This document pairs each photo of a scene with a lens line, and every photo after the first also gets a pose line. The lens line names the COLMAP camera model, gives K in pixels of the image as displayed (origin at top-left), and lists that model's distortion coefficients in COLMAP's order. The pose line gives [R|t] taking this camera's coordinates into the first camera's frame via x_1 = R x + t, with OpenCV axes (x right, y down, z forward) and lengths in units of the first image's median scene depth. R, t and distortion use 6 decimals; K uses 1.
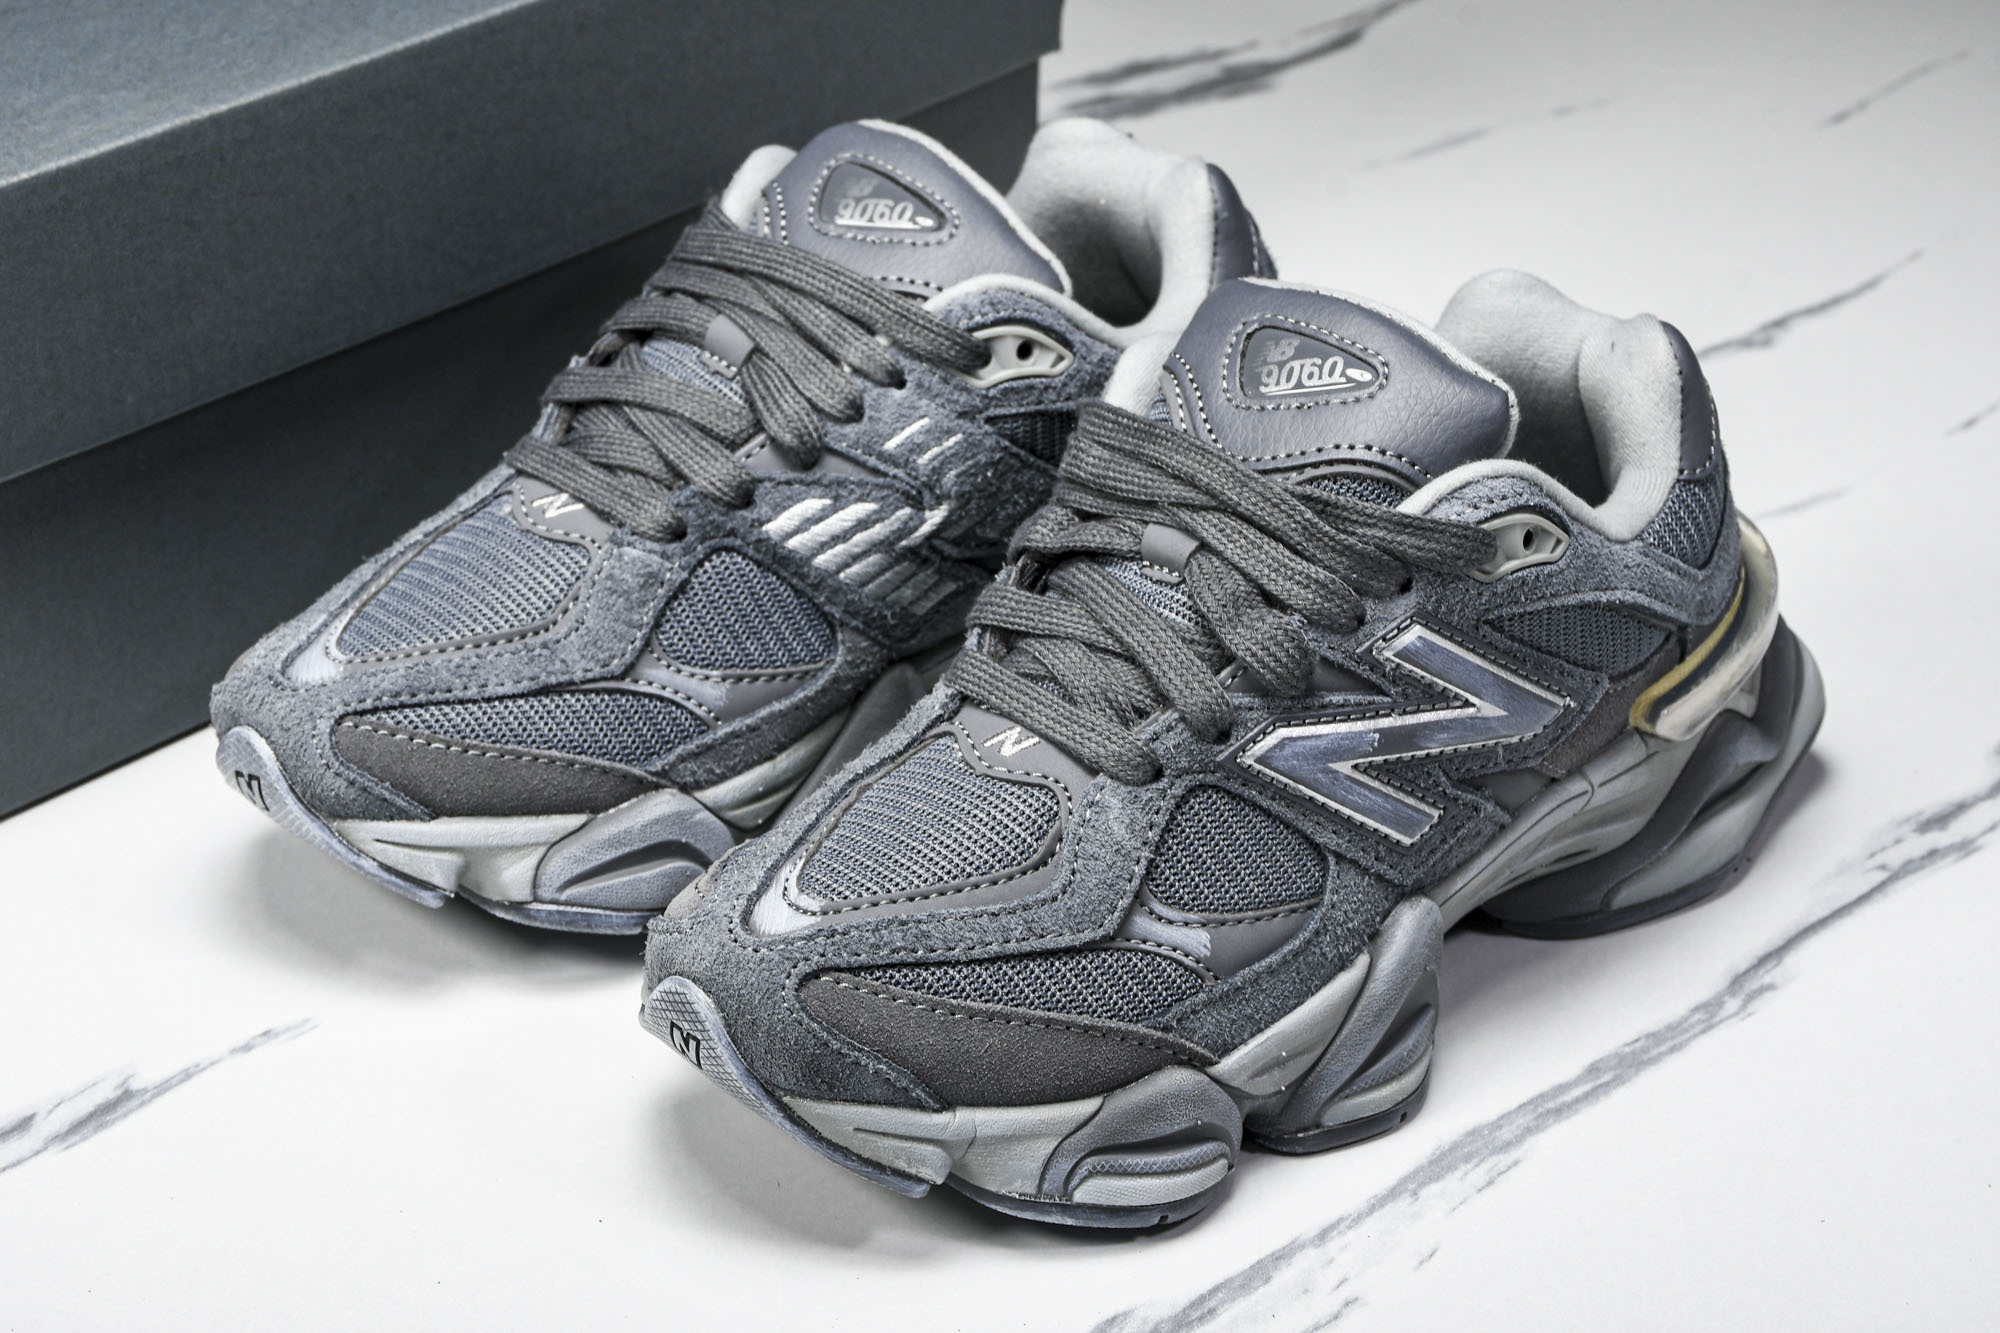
lens RADIAL K [[4272.5, 0, 1004.0], [0, 4272.5, 689.8], [0, 0, 1]] dist [0.367741, 0.000000]
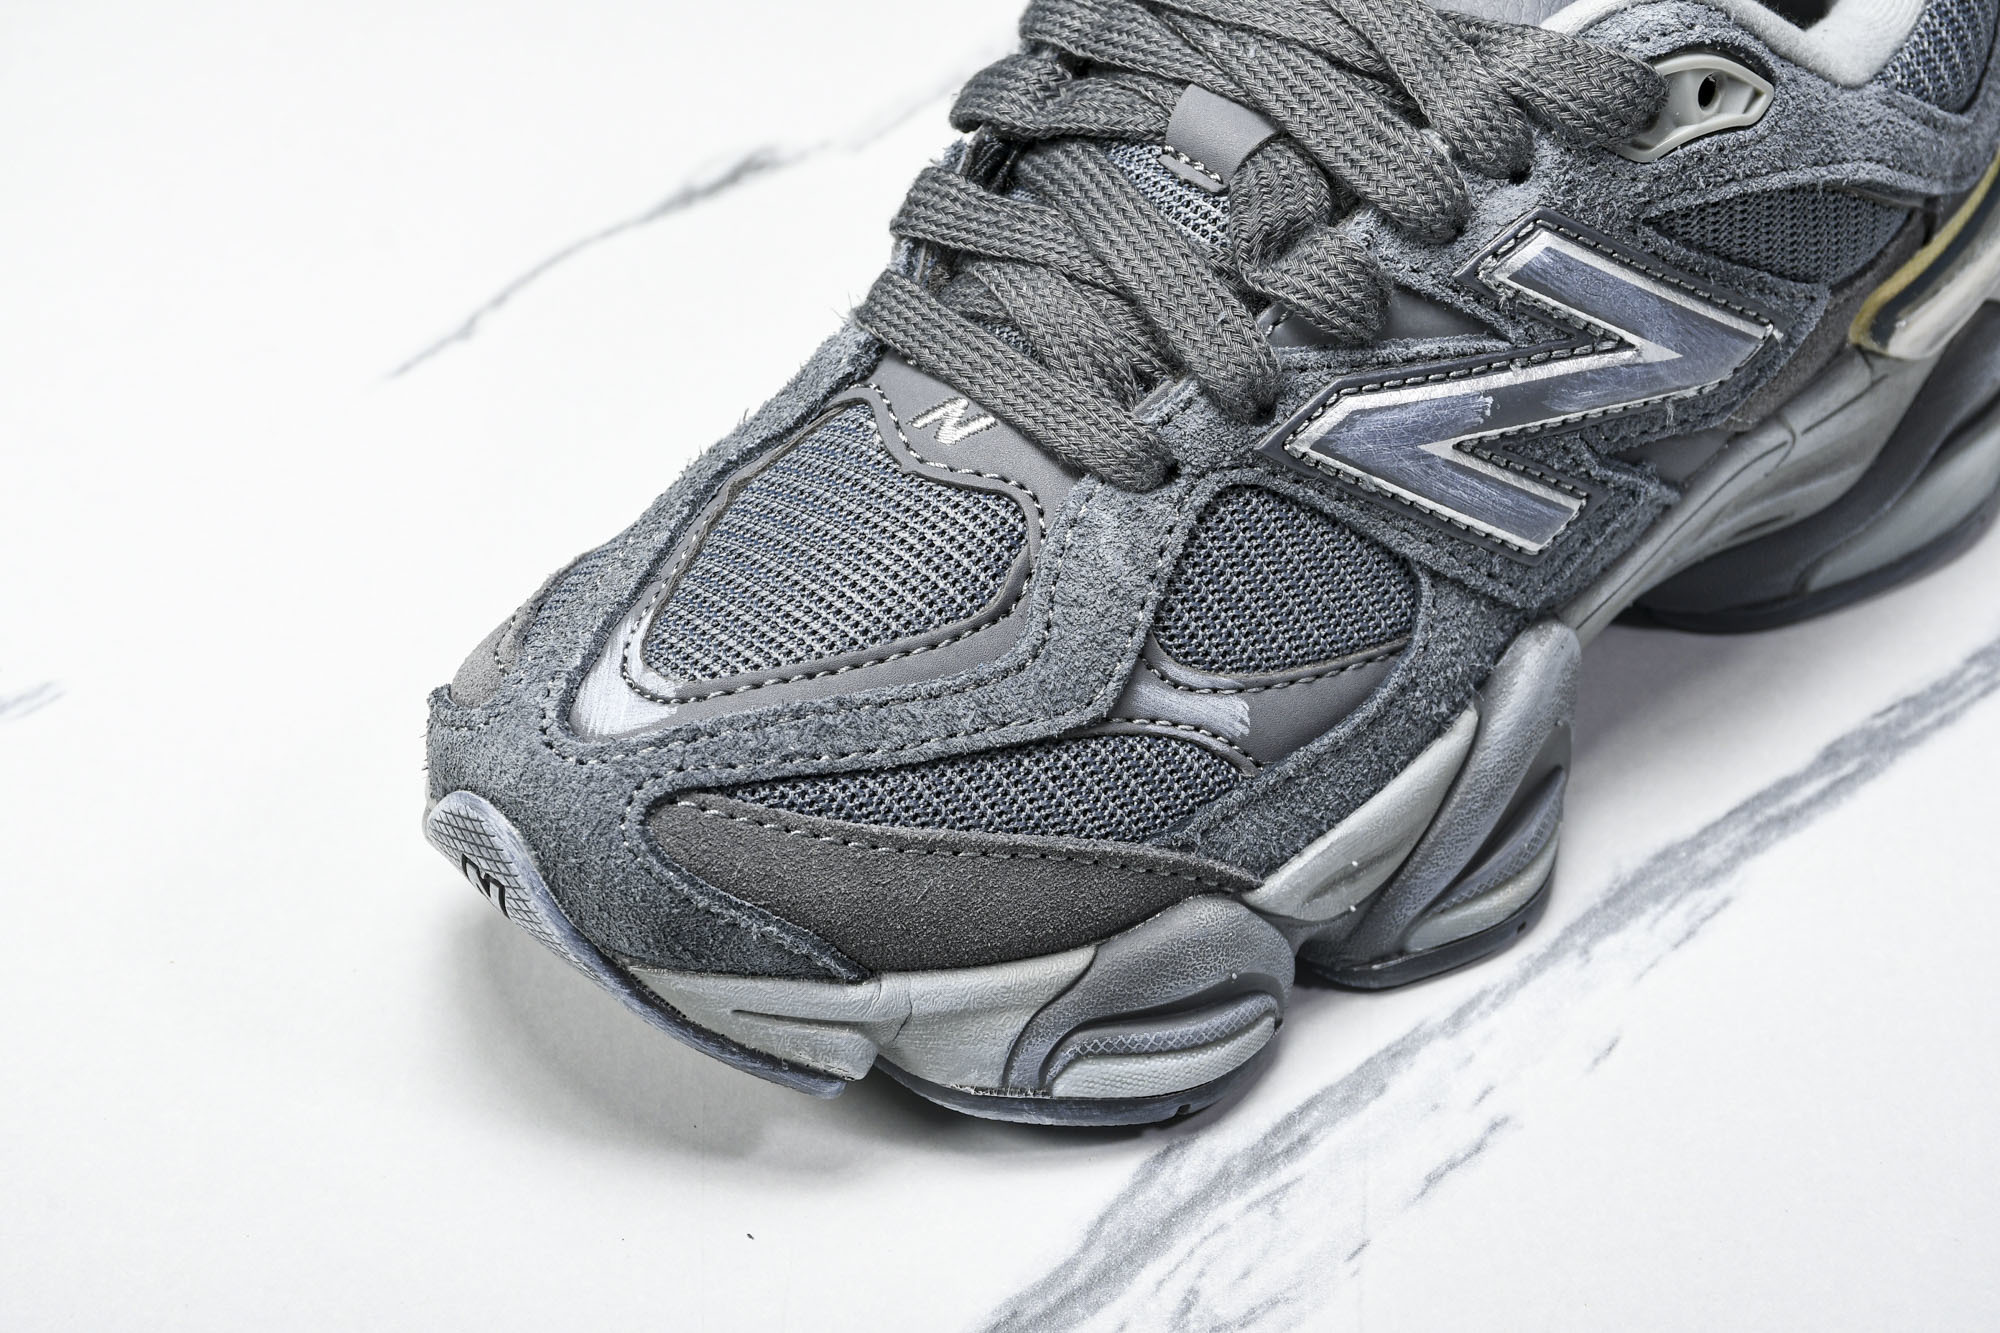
lens RADIAL K [[4571.8, 0, 979.8], [0, 4571.8, 749.5], [0, 0, 1]] dist [0.282165, 0.000000]
pose [[0.999880, -0.015506, -0.000016, 0.004990], [0.015272, 0.984598, 0.174165, -0.064012], [-0.002685, -0.174144, 0.984717, 0.277256]]
